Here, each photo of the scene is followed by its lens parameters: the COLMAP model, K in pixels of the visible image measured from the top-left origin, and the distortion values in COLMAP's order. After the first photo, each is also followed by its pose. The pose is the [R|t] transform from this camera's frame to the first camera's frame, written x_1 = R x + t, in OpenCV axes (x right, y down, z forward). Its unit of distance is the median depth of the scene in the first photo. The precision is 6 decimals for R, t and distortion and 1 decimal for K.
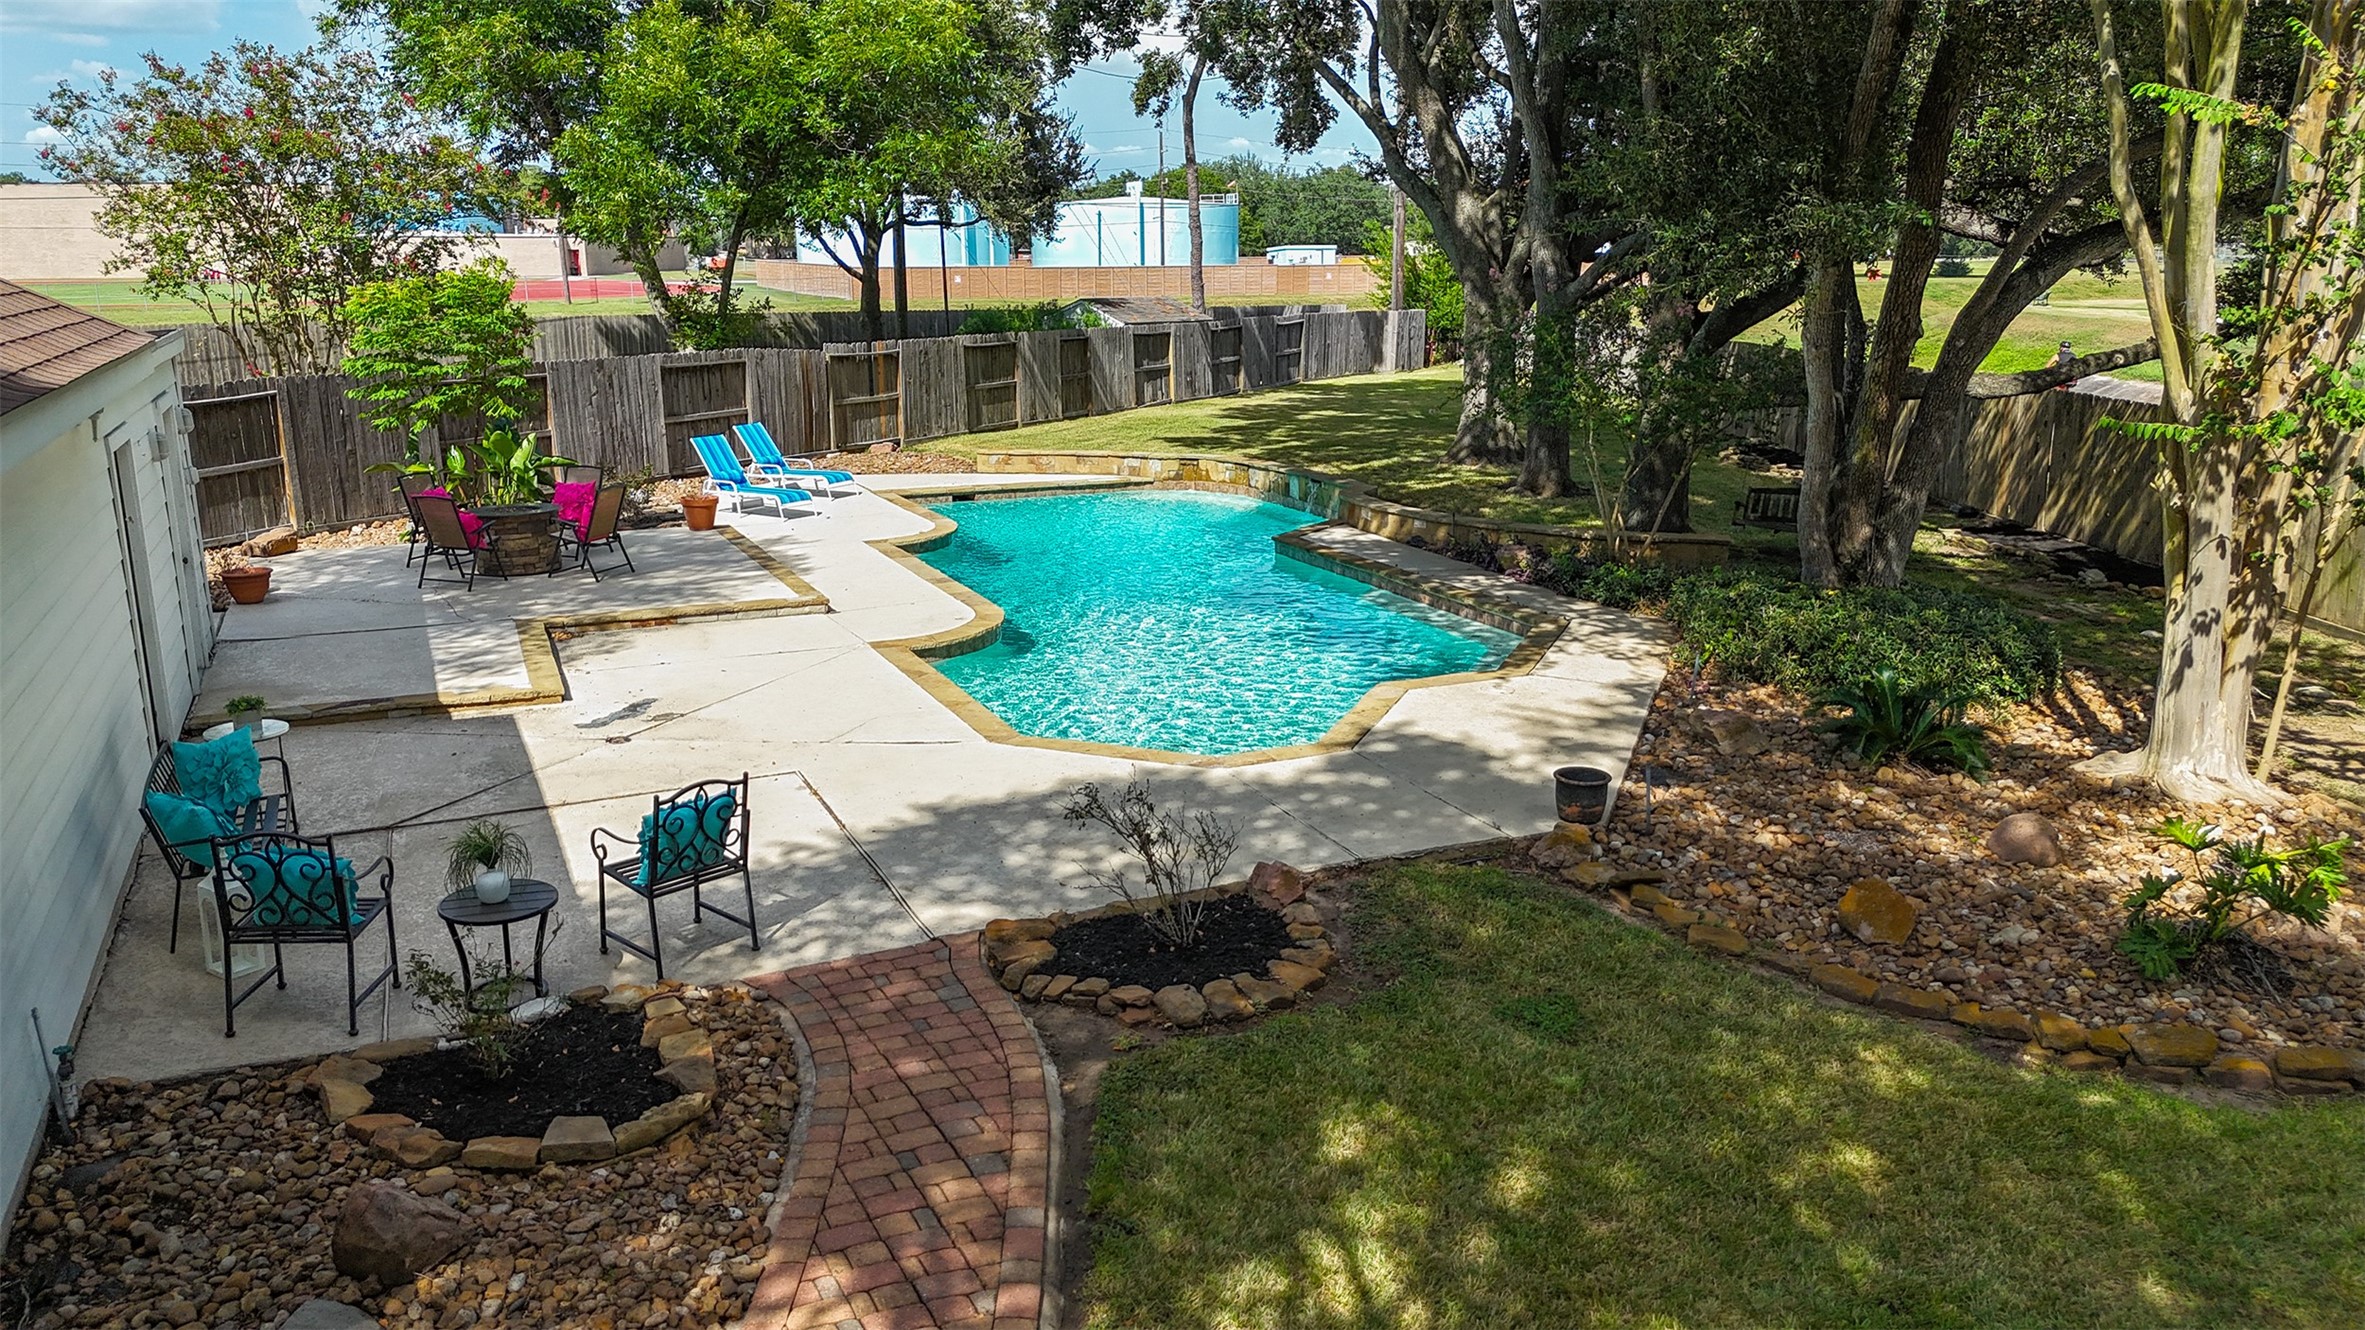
lens RADIAL K [[1721.0, 0, 1177.7], [0, 1721.0, 669.1], [0, 0, 1]] dist [0.067369, -0.042400]
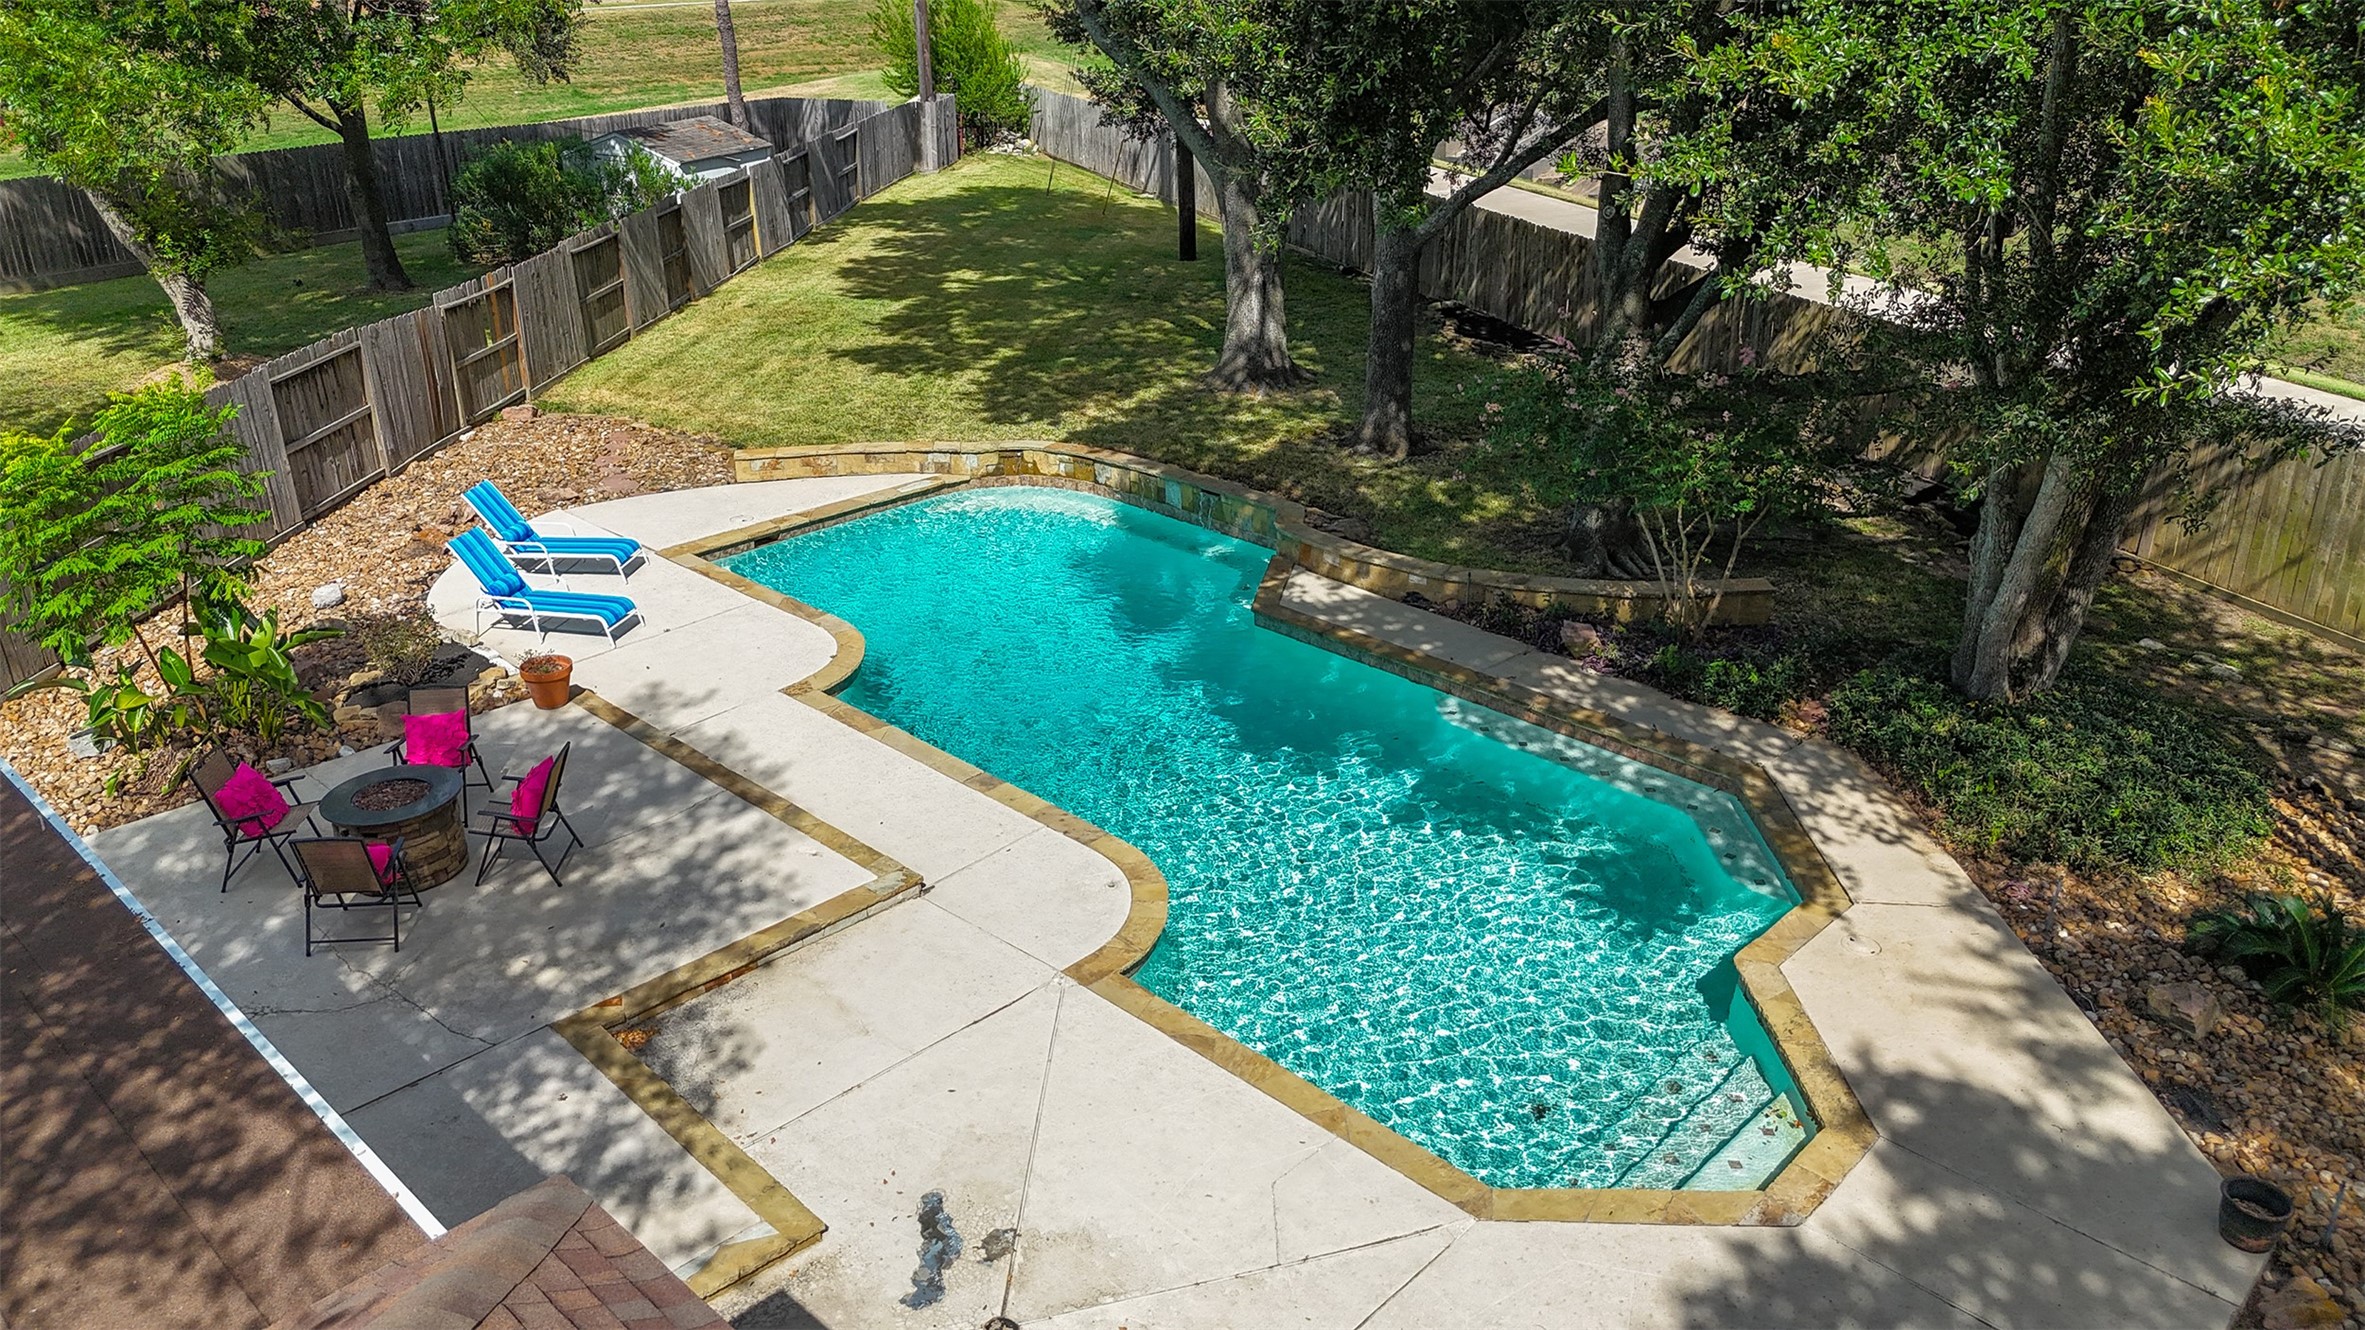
lens RADIAL K [[1721.0, 0, 1178.6], [0, 1721.0, 675.5], [0, 0, 1]] dist [0.067369, -0.042400]
pose [[0.928918, -0.153988, 0.336748, -0.227805], [0.090750, 0.976368, 0.196138, -0.179002], [-0.358993, -0.151636, 0.920940, 0.177980]]
